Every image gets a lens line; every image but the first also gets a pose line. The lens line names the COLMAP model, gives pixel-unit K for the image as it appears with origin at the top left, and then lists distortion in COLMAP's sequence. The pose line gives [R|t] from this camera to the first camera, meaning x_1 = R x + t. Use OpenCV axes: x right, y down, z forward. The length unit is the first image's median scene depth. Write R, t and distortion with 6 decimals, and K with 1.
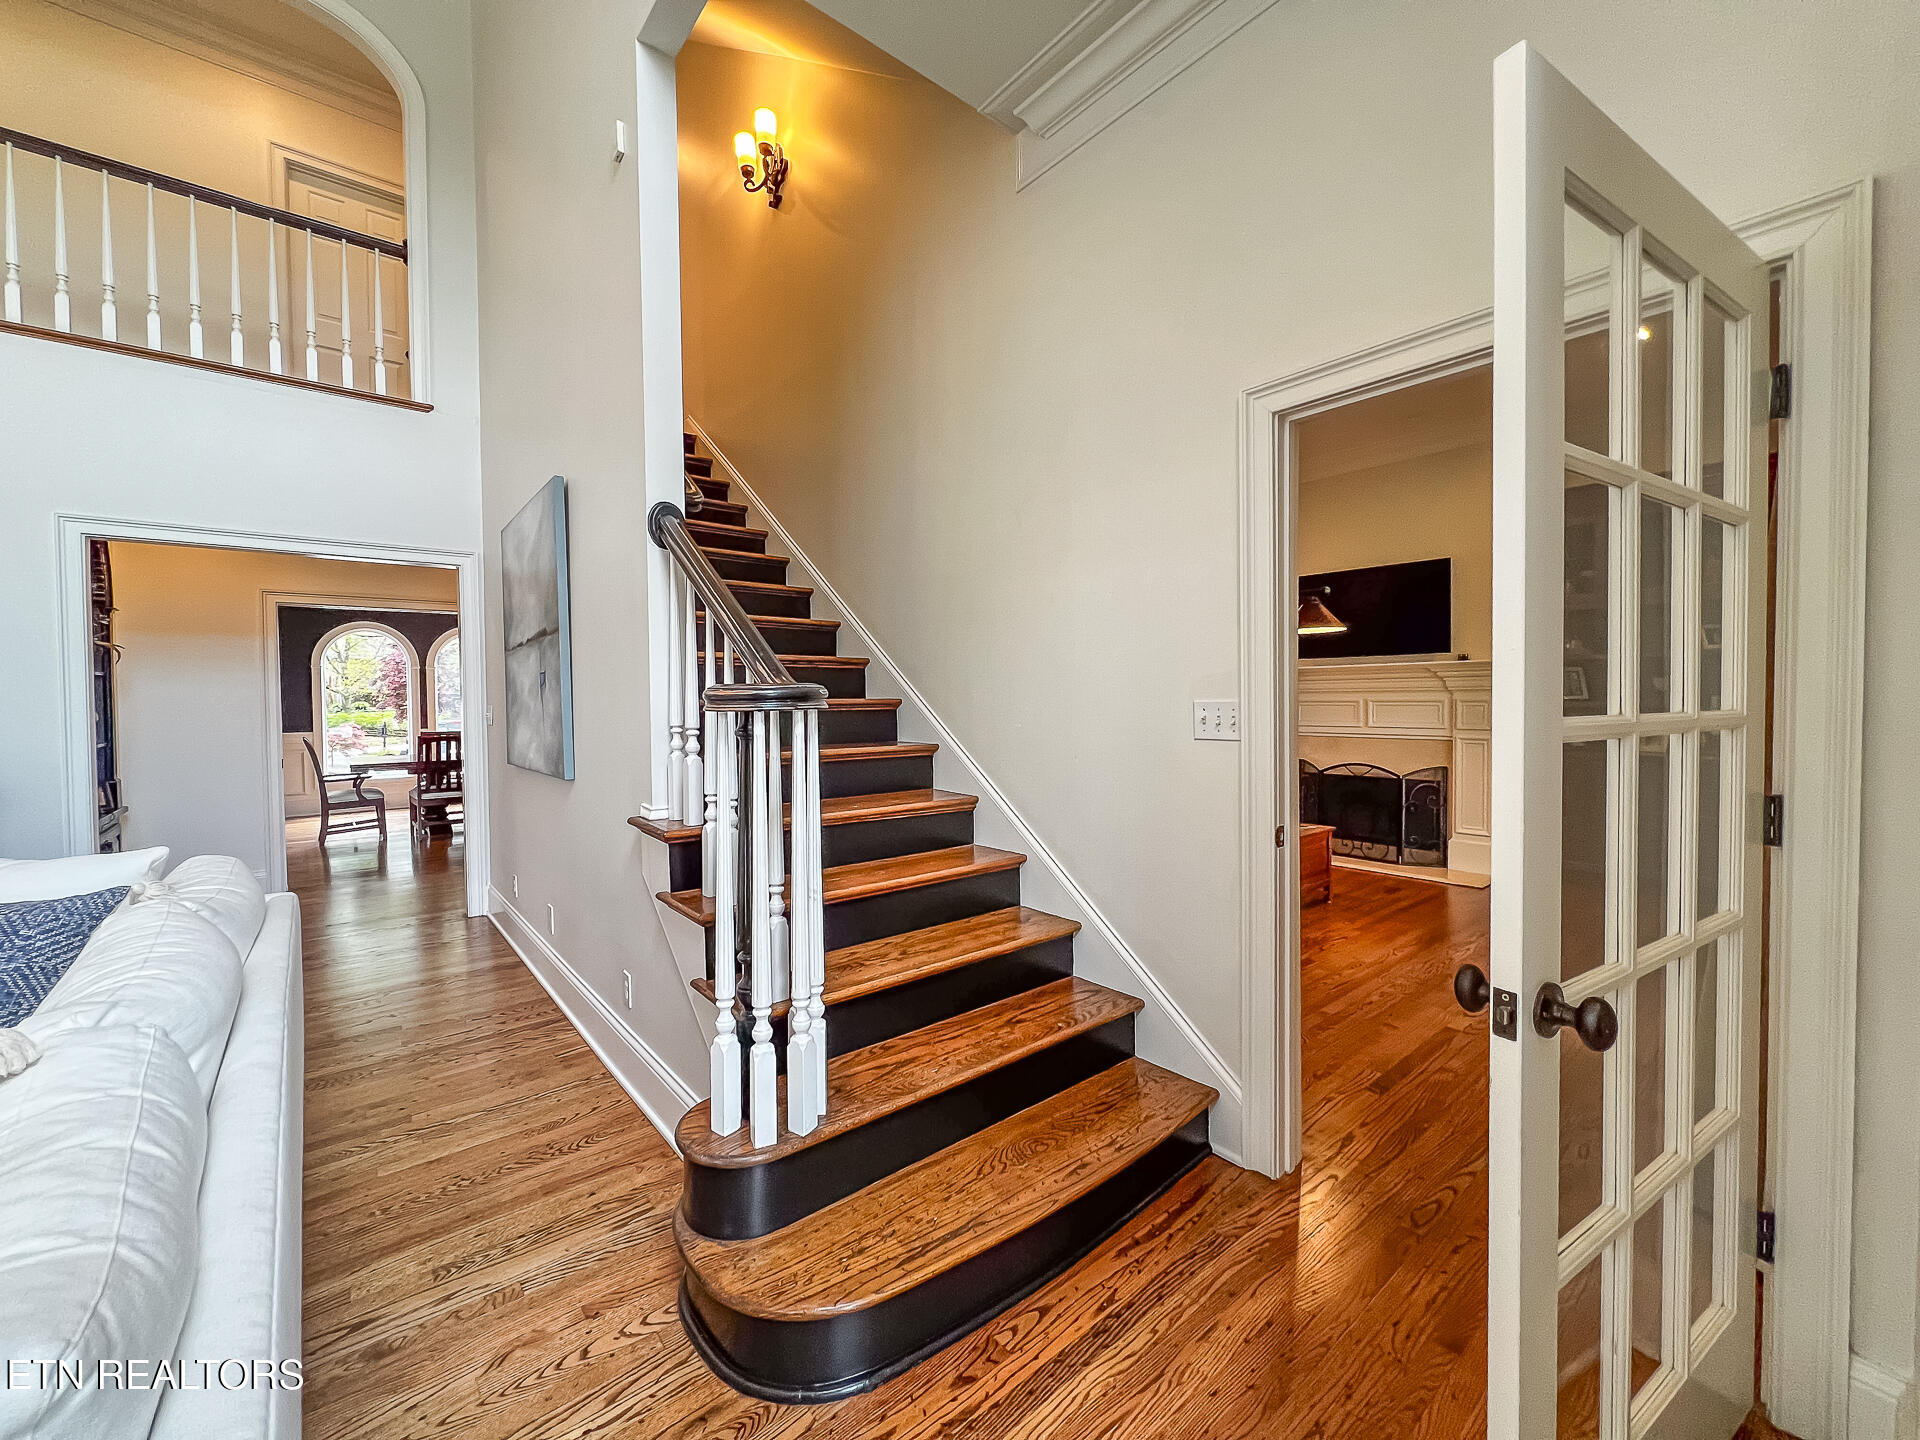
lens RADIAL K [[770.3, 0, 961.3], [0, 770.3, 715.3], [0, 0, 1]] dist [-0.001629, -0.000105]
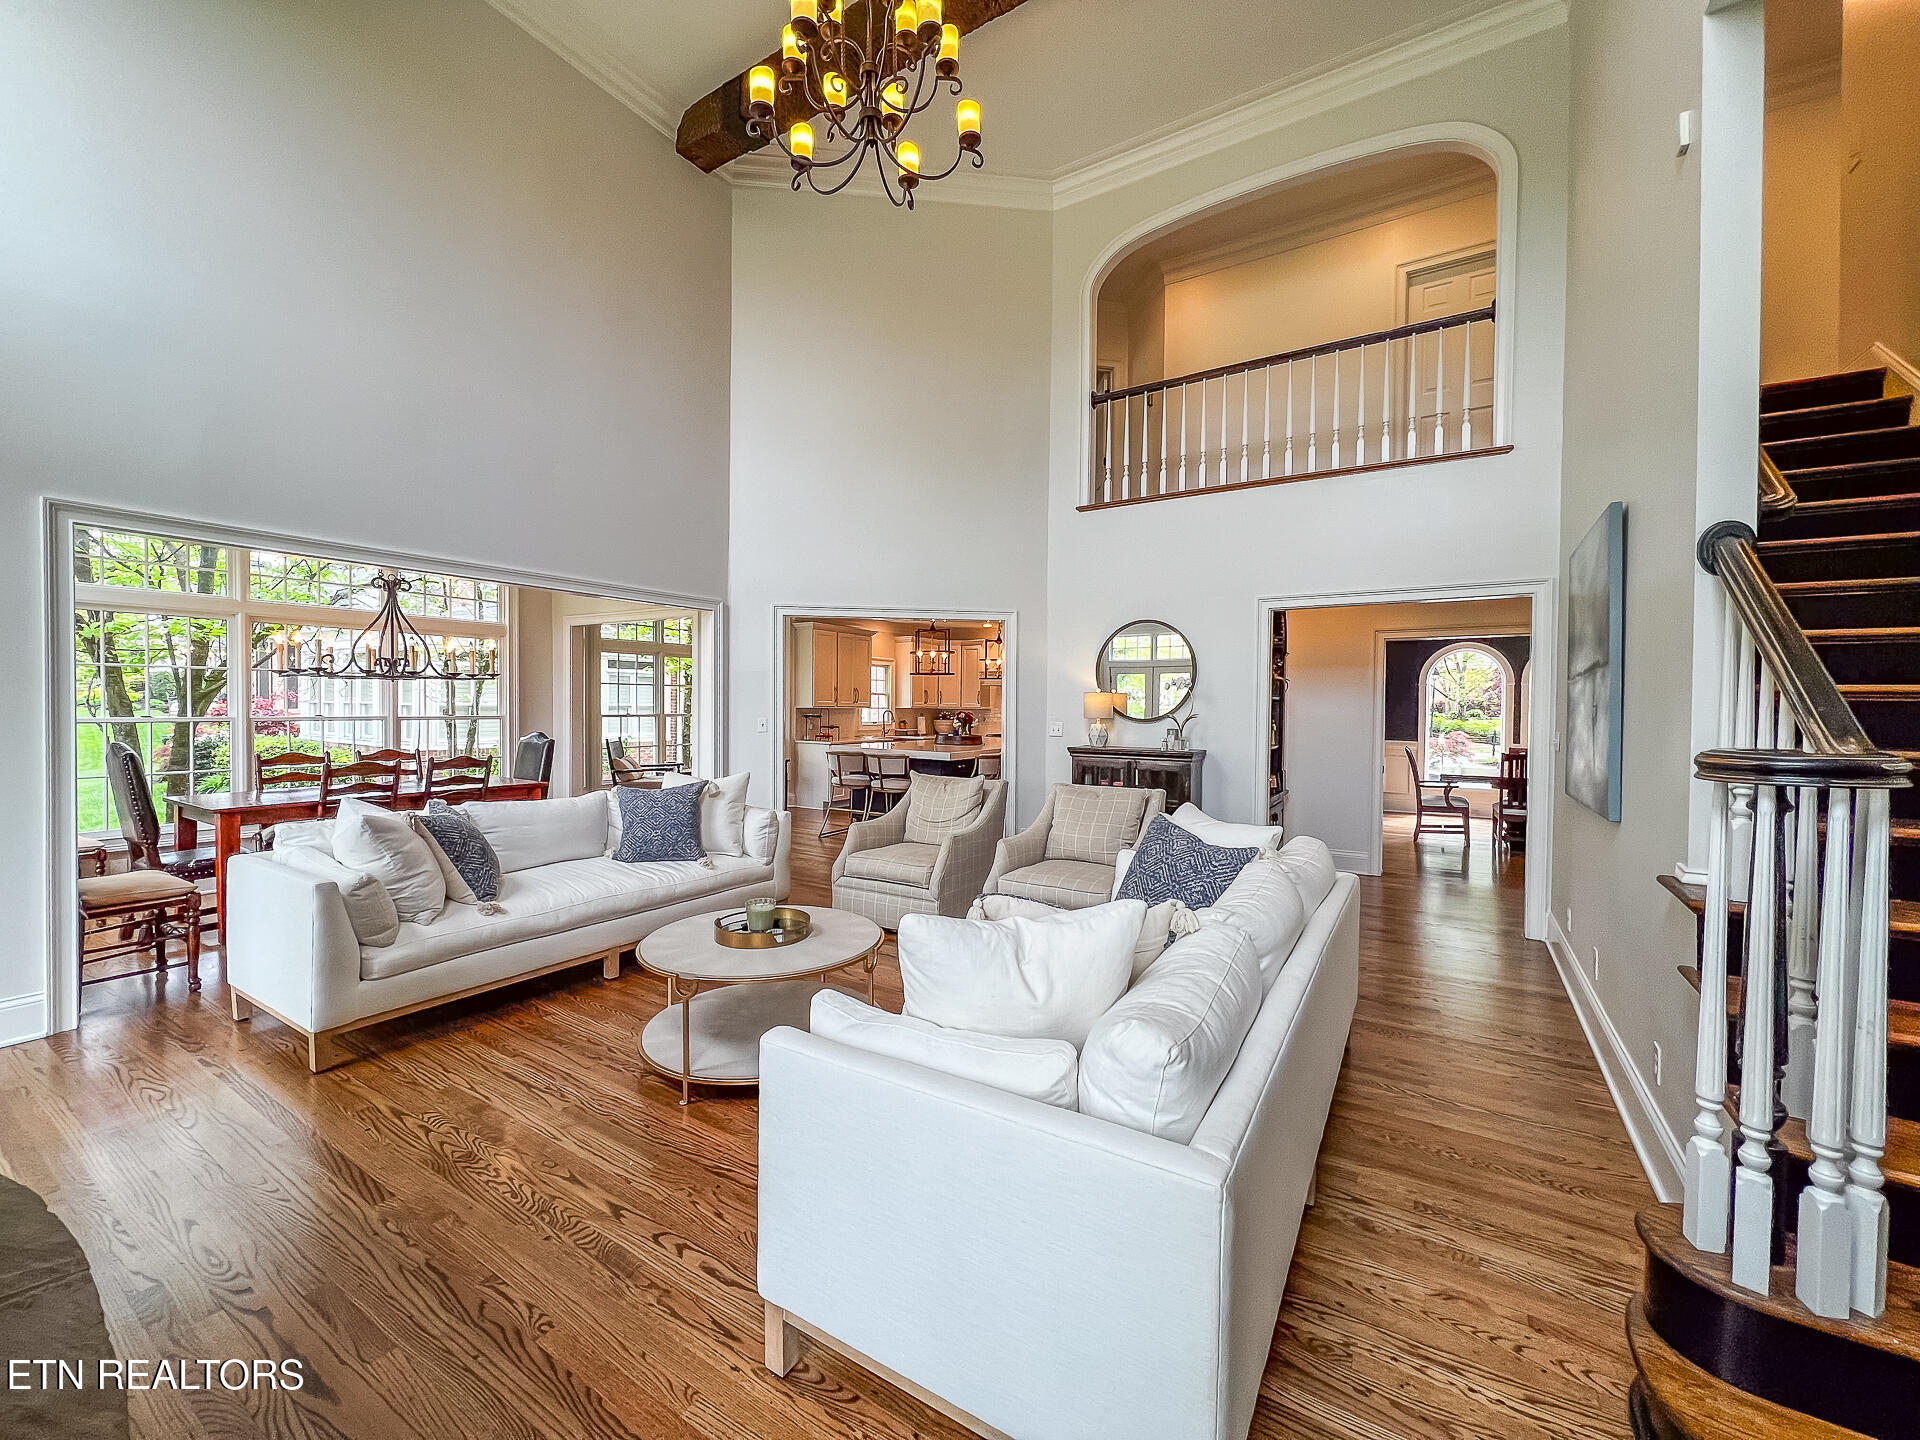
lens RADIAL K [[770.3, 0, 948.8], [0, 770.3, 716.6], [0, 0, 1]] dist [-0.001629, -0.000105]
pose [[0.302032, 0.027420, -0.952904, 0.119746], [-0.035544, 0.999215, 0.017487, -0.027578], [0.952635, 0.028589, 0.302769, -0.057178]]
